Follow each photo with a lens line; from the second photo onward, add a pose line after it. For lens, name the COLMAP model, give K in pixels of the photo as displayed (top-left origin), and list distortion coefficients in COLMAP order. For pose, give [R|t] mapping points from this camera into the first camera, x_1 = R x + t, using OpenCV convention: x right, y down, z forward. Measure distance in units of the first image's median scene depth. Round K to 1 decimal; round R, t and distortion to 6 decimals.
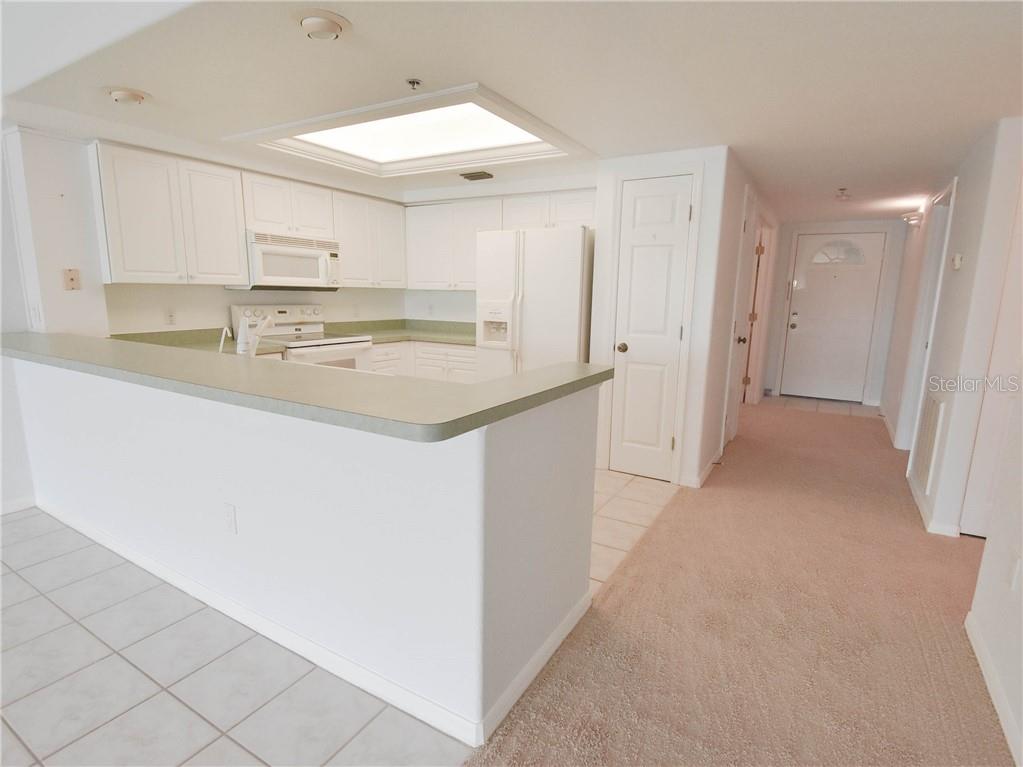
lens RADIAL K [[522.0, 0, 517.2], [0, 522.0, 384.8], [0, 0, 1]] dist [0.001028, -0.002657]
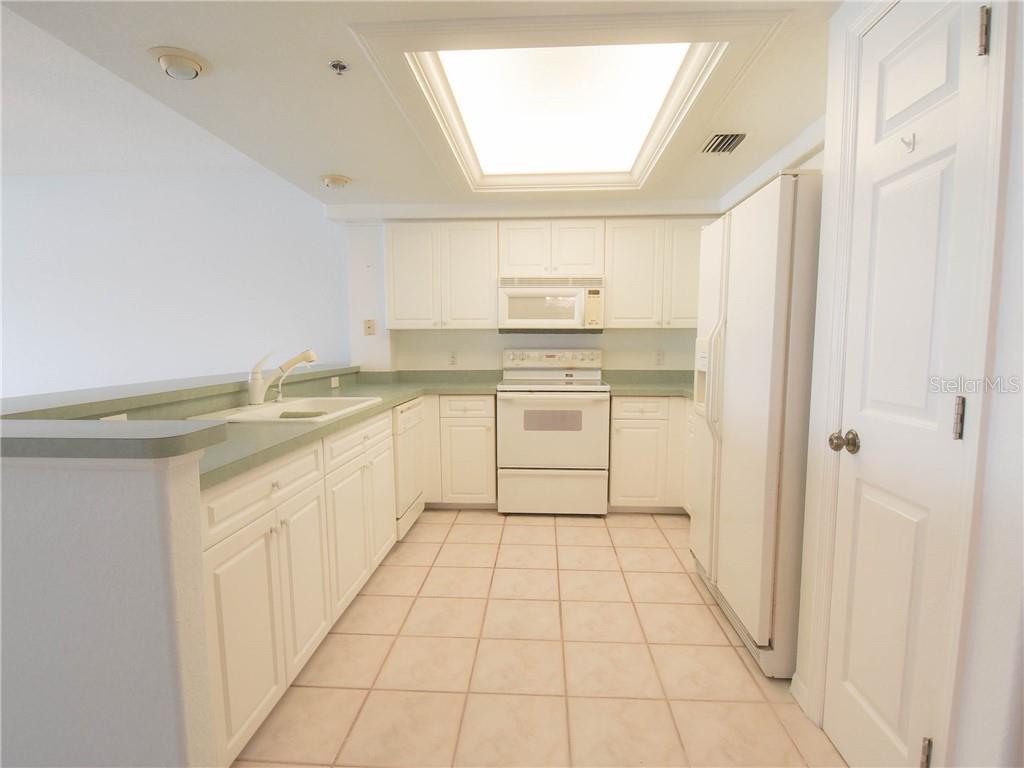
lens RADIAL K [[522.5, 0, 513.9], [0, 522.5, 390.1], [0, 0, 1]] dist [0.001028, -0.002657]
pose [[0.458831, 0.060987, -0.886428, 0.386652], [-0.147562, 0.989018, -0.008336, -0.060967], [0.876185, 0.134628, 0.462791, 0.517332]]
